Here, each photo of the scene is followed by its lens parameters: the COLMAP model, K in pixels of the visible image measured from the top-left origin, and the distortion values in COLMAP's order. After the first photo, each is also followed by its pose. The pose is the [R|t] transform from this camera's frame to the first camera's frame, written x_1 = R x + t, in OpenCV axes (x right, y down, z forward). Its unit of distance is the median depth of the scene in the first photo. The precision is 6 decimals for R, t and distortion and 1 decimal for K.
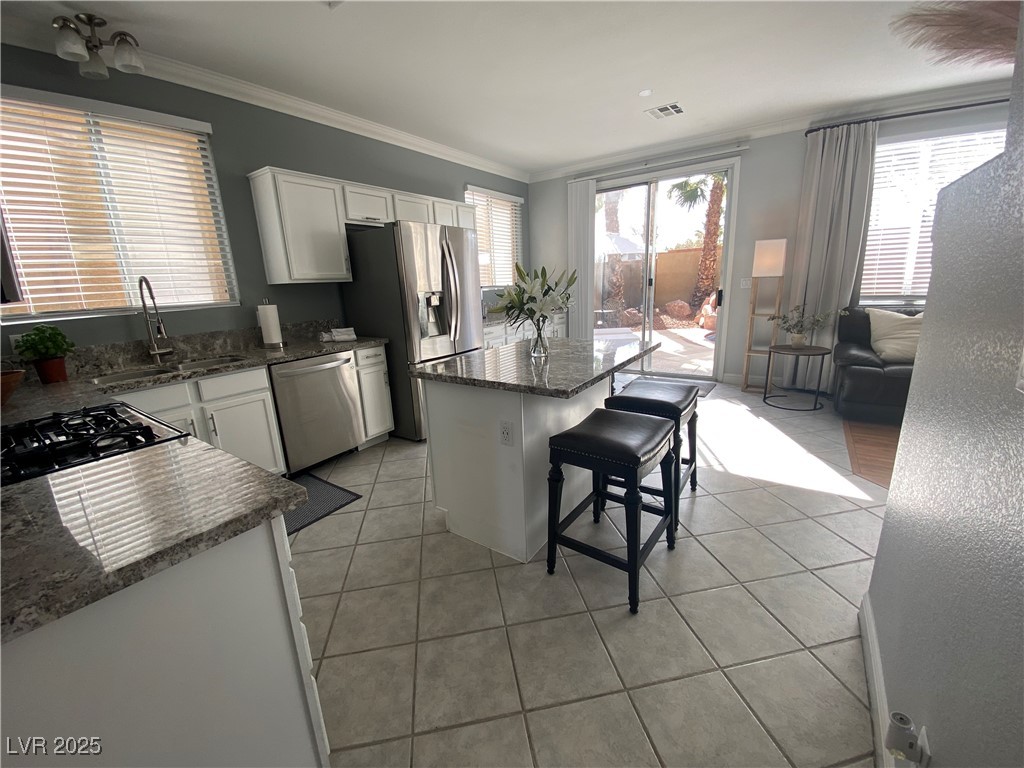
lens RADIAL K [[411.3, 0, 509.4], [0, 411.3, 379.0], [0, 0, 1]] dist [0.011700, -0.015531]
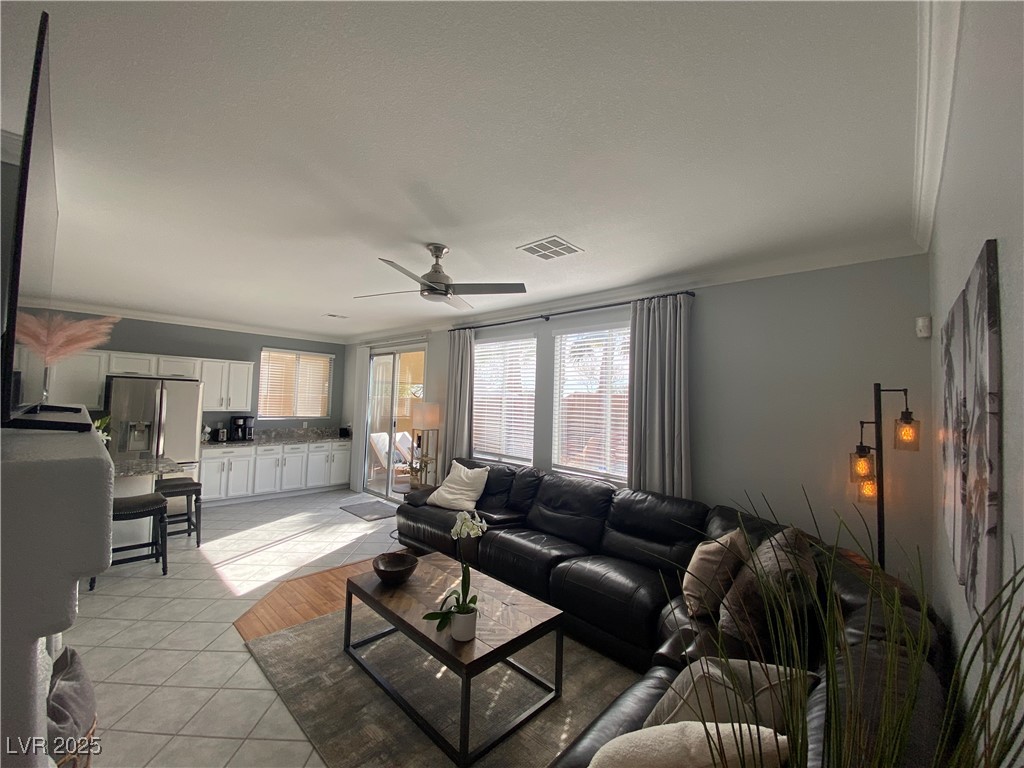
lens RADIAL K [[411.3, 0, 513.7], [0, 411.3, 379.9], [0, 0, 1]] dist [0.011700, -0.015531]
pose [[0.987529, 0.070727, -0.140660, 1.199726], [-0.107905, 0.954630, -0.277557, -0.076250], [0.114647, 0.289273, 0.950356, -0.282210]]
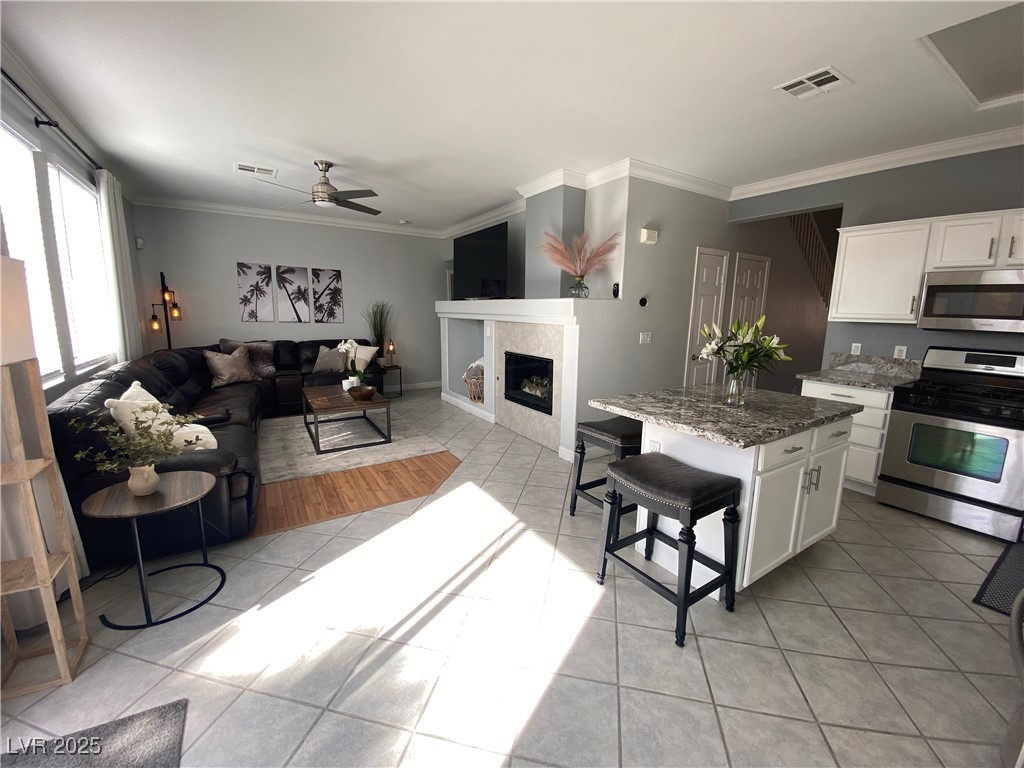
lens RADIAL K [[411.3, 0, 515.3], [0, 411.3, 386.6], [0, 0, 1]] dist [0.011700, -0.015531]
pose [[-0.924234, -0.037371, 0.379994, 0.114730], [0.119138, 0.917288, 0.379984, -0.336431], [-0.362764, 0.396466, -0.843337, 1.241422]]
